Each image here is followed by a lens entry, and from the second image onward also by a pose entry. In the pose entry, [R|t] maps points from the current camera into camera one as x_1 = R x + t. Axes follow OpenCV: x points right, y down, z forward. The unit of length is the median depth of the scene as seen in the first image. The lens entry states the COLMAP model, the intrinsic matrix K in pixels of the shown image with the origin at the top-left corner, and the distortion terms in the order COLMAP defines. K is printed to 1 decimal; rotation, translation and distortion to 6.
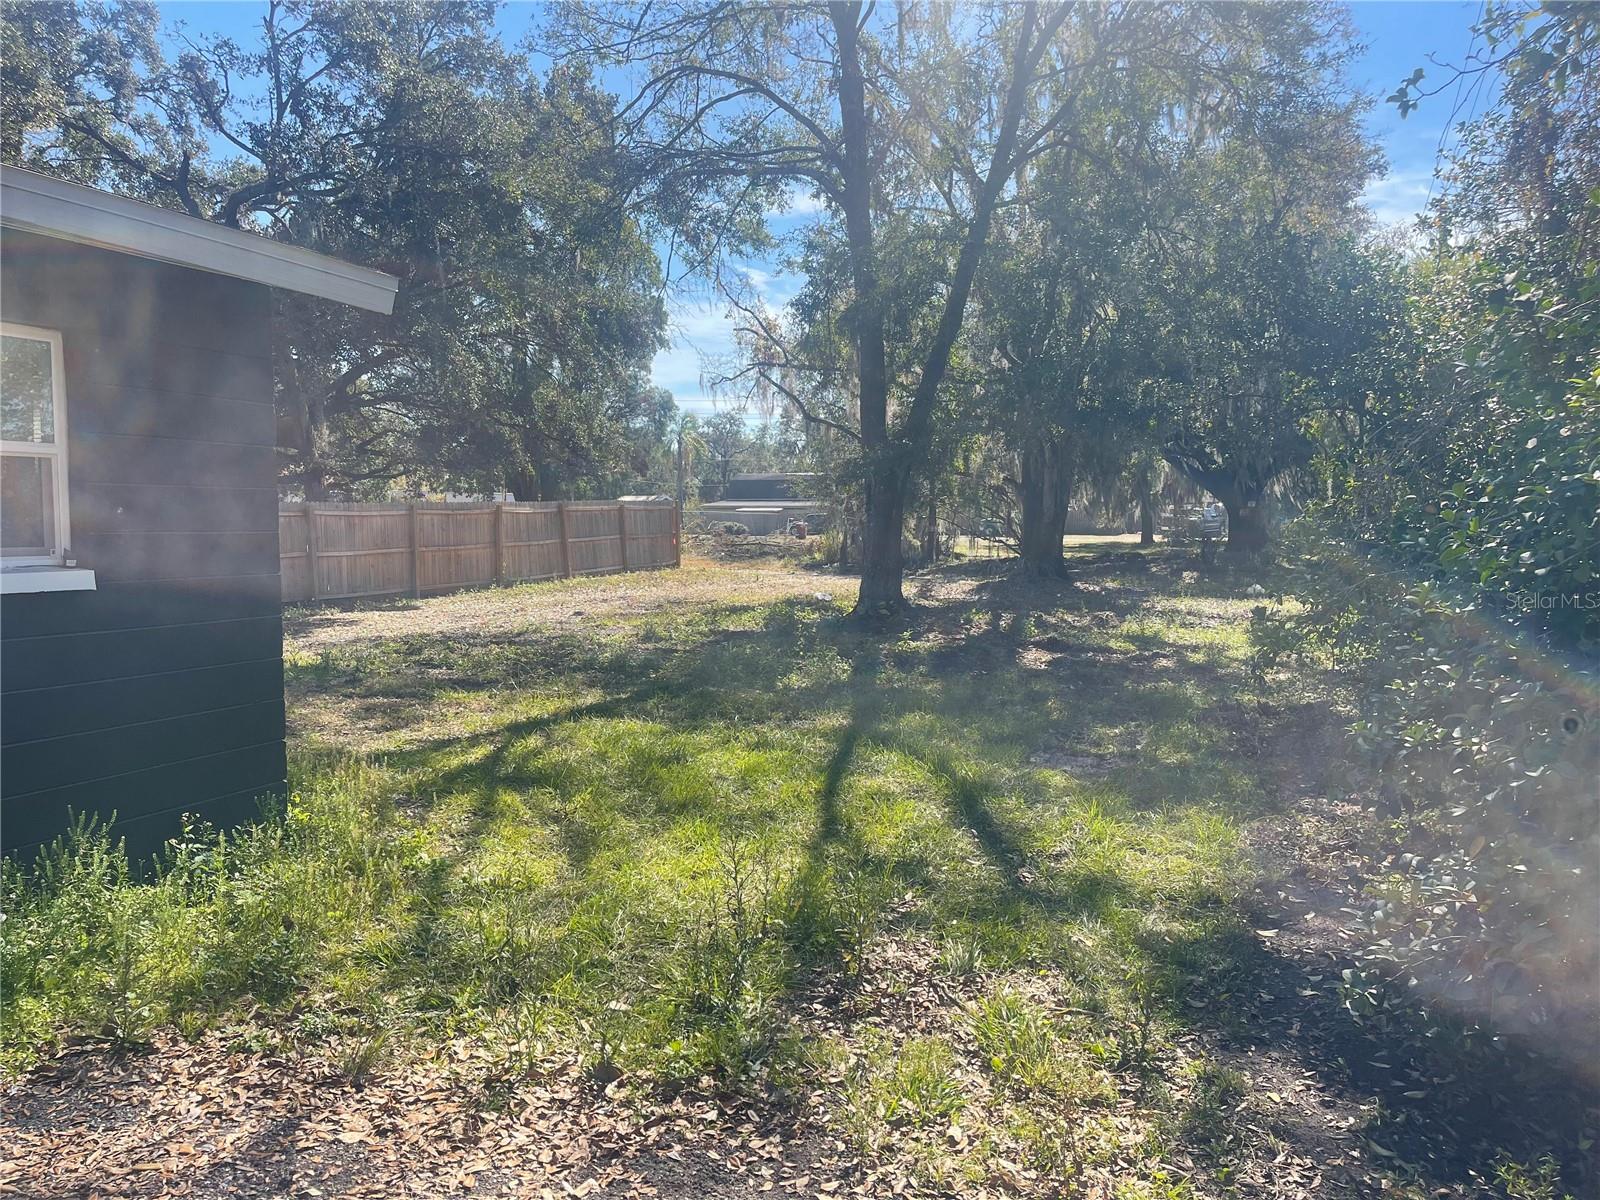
lens RADIAL K [[1219.5, 0, 800.5], [0, 1219.5, 587.3], [0, 0, 1]] dist [0.065855, -0.094782]
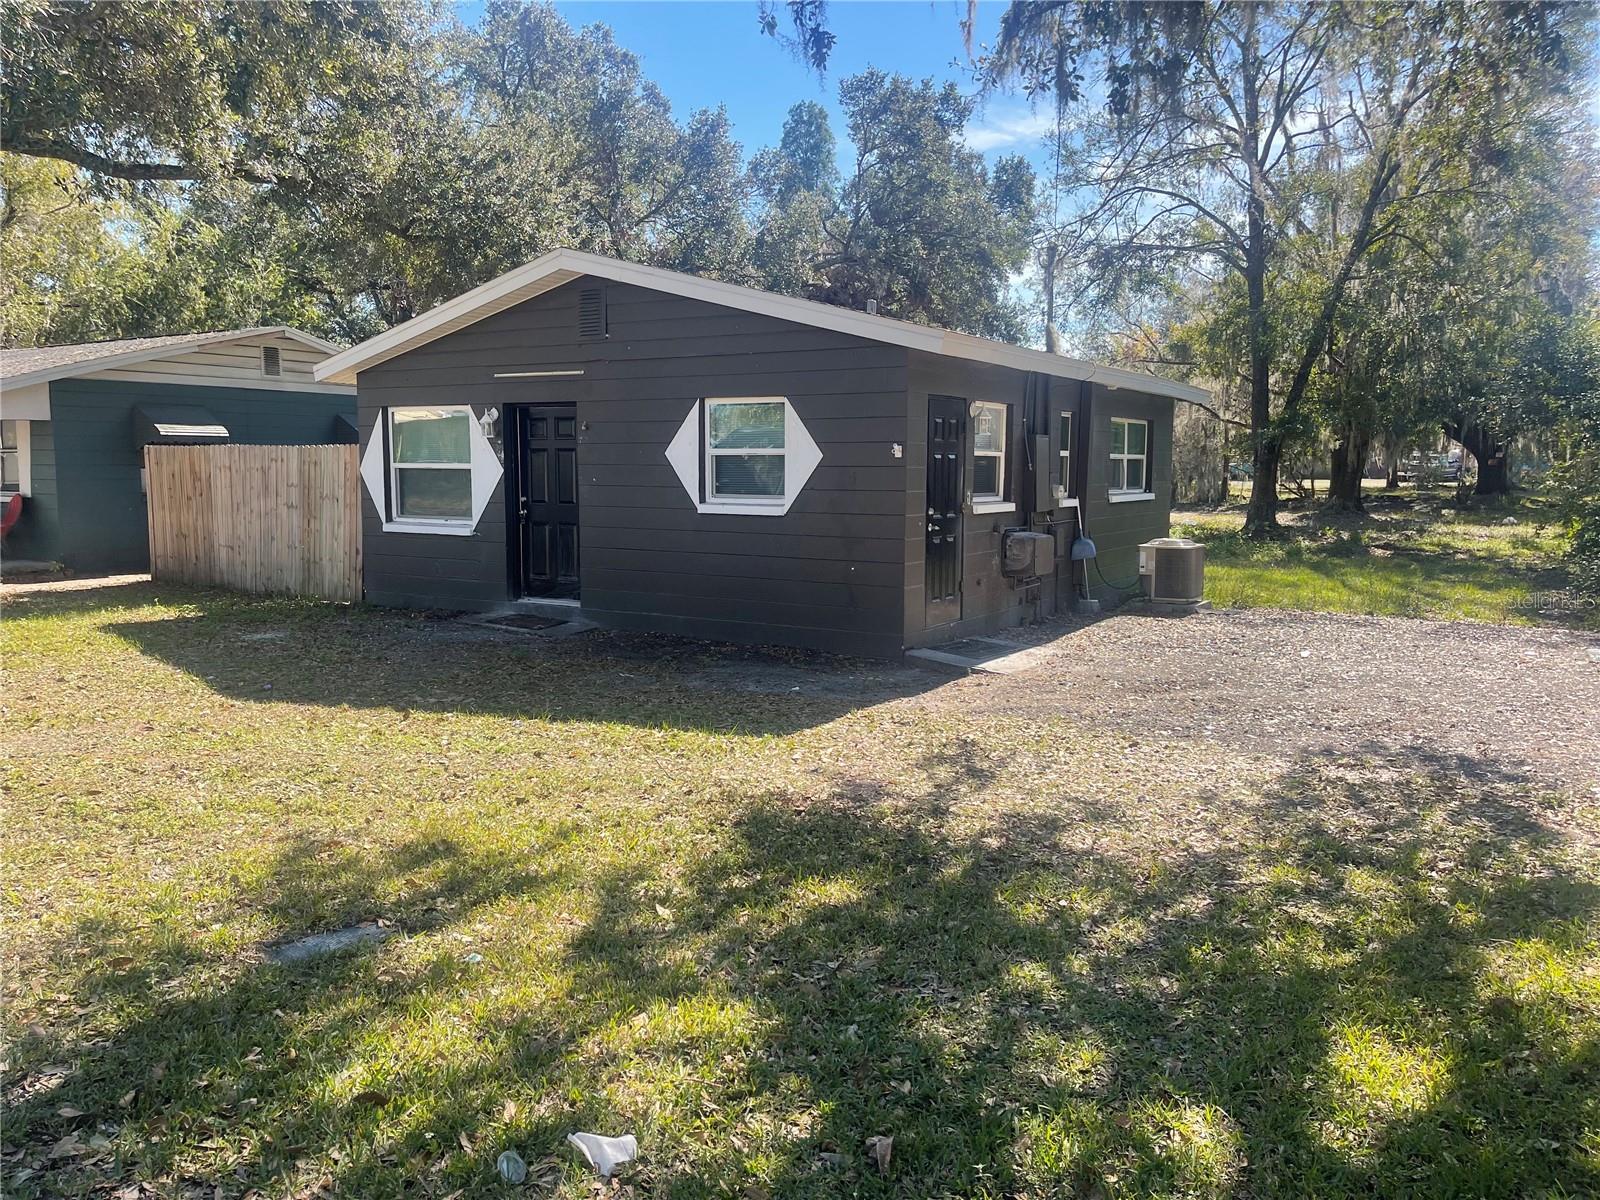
lens RADIAL K [[1219.5, 0, 800.5], [0, 1219.5, 587.3], [0, 0, 1]] dist [0.065855, -0.094782]
pose [[0.988375, 0.000392, -0.152037, -0.209533], [0.005507, 0.999248, 0.038379, 0.022453], [0.151938, -0.038771, 0.987629, -0.491532]]
